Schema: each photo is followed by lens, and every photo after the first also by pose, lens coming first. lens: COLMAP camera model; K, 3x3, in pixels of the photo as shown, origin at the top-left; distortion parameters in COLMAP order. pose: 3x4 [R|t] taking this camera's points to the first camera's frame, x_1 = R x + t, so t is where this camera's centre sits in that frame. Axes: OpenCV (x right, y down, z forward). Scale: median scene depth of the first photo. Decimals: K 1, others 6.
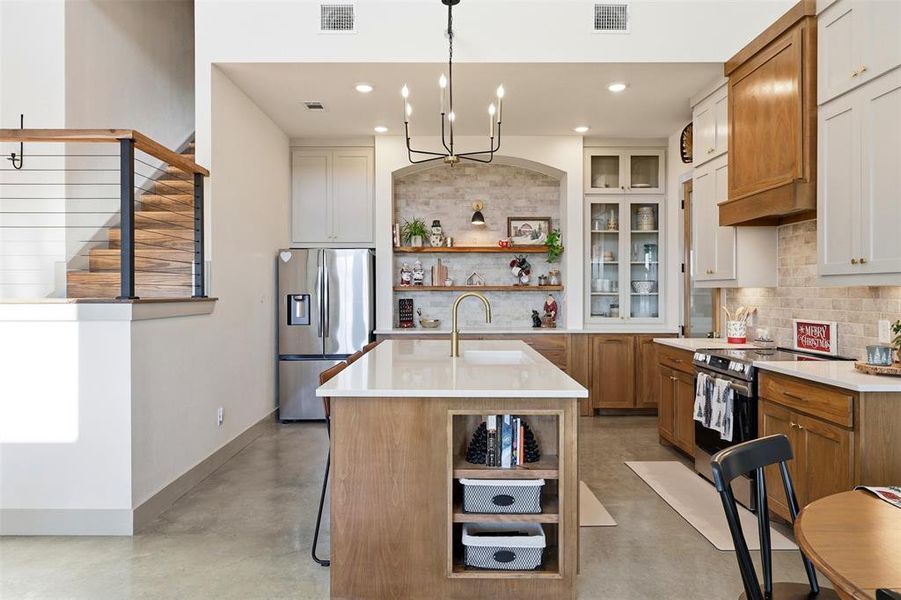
lens RADIAL K [[567.8, 0, 450.9], [0, 567.8, 290.5], [0, 0, 1]] dist [-0.000795, 0.000038]
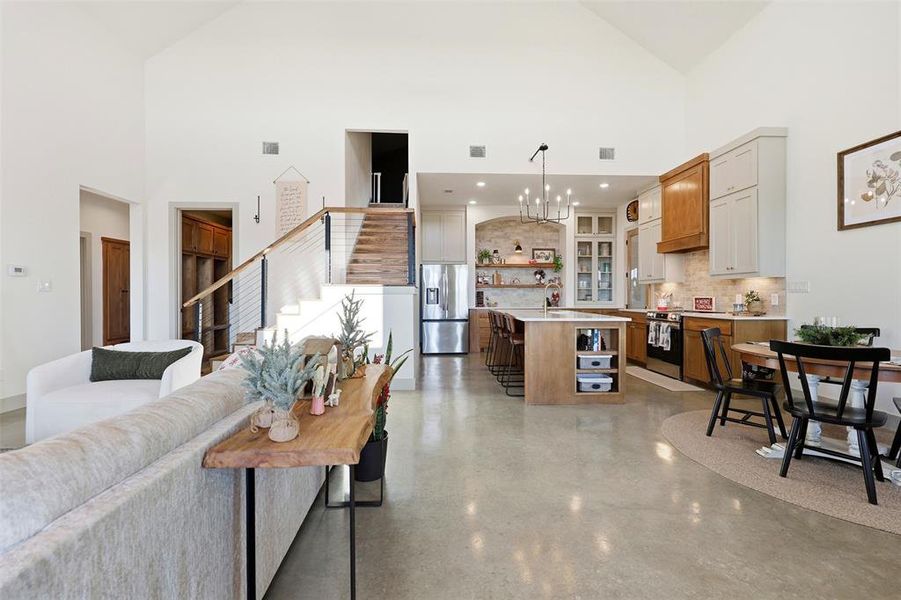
lens RADIAL K [[365.9, 0, 450.7], [0, 365.9, 295.6], [0, 0, 1]] dist [-0.001028, -0.000131]
pose [[0.999028, 0.000262, 0.044076, -0.246990], [-0.000289, 1.000000, 0.000606, 0.029998], [-0.044076, -0.000618, 0.999028, -0.226945]]
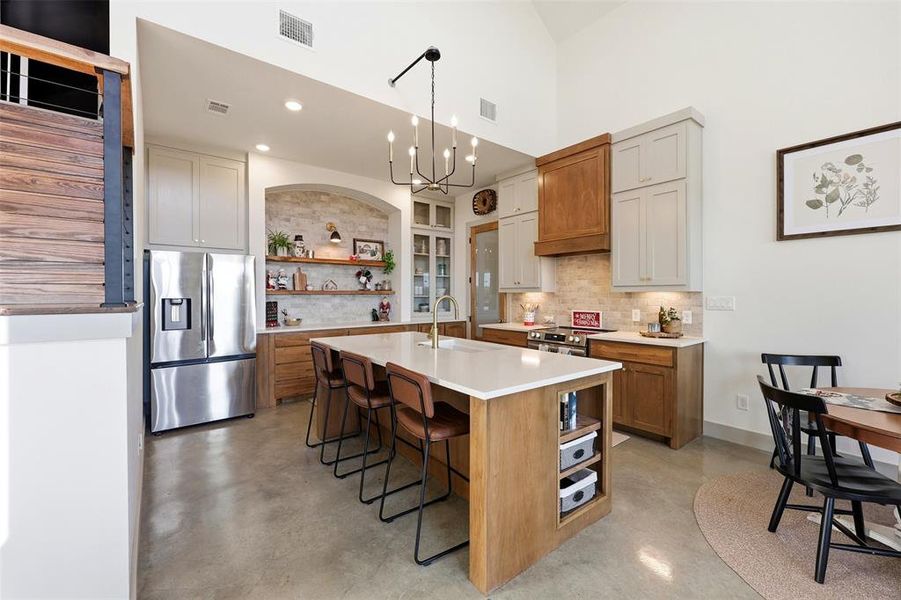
lens RADIAL K [[369.5, 0, 448.6], [0, 369.5, 295.9], [0, 0, 1]] dist [-0.000524, 0.000022]
pose [[0.789978, -0.002587, 0.613130, -0.272586], [-0.000420, 0.999989, 0.004760, 0.000026], [-0.613135, -0.004018, 0.789968, 0.208288]]
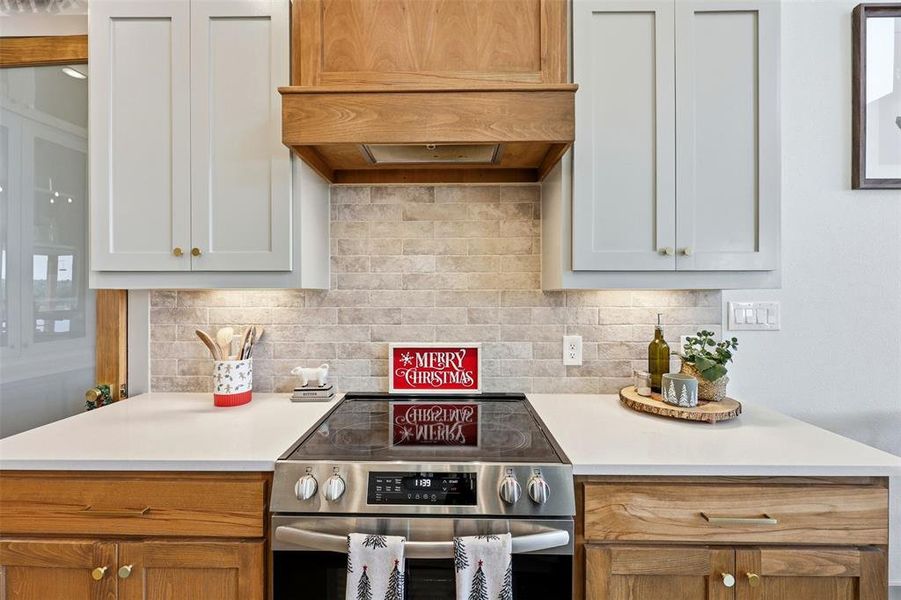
lens RADIAL K [[365.9, 0, 450.7], [0, 365.9, 295.6], [0, 0, 1]] dist [-0.001028, -0.000131]
pose [[0.018058, -0.006317, 0.999817, 0.144543], [-0.000975, 0.999979, 0.006336, -0.001650], [-0.999836, -0.001089, 0.018052, 0.607844]]
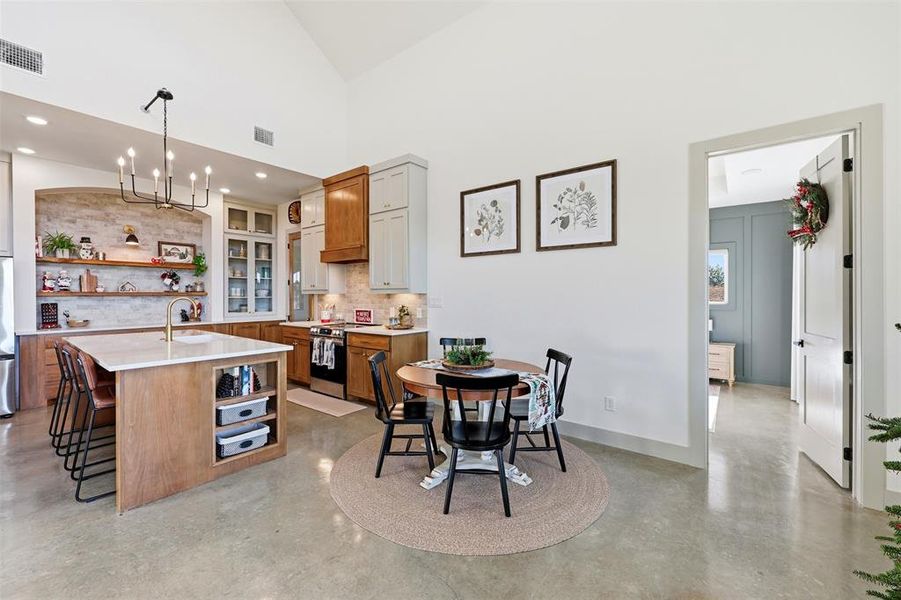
lens RADIAL K [[369.5, 0, 448.6], [0, 369.5, 295.9], [0, 0, 1]] dist [-0.000524, 0.000022]
pose [[0.622855, -0.003172, 0.782331, -0.171178], [0.000982, 0.999994, 0.003272, -0.001380], [-0.782337, -0.001270, 0.622855, -0.092548]]
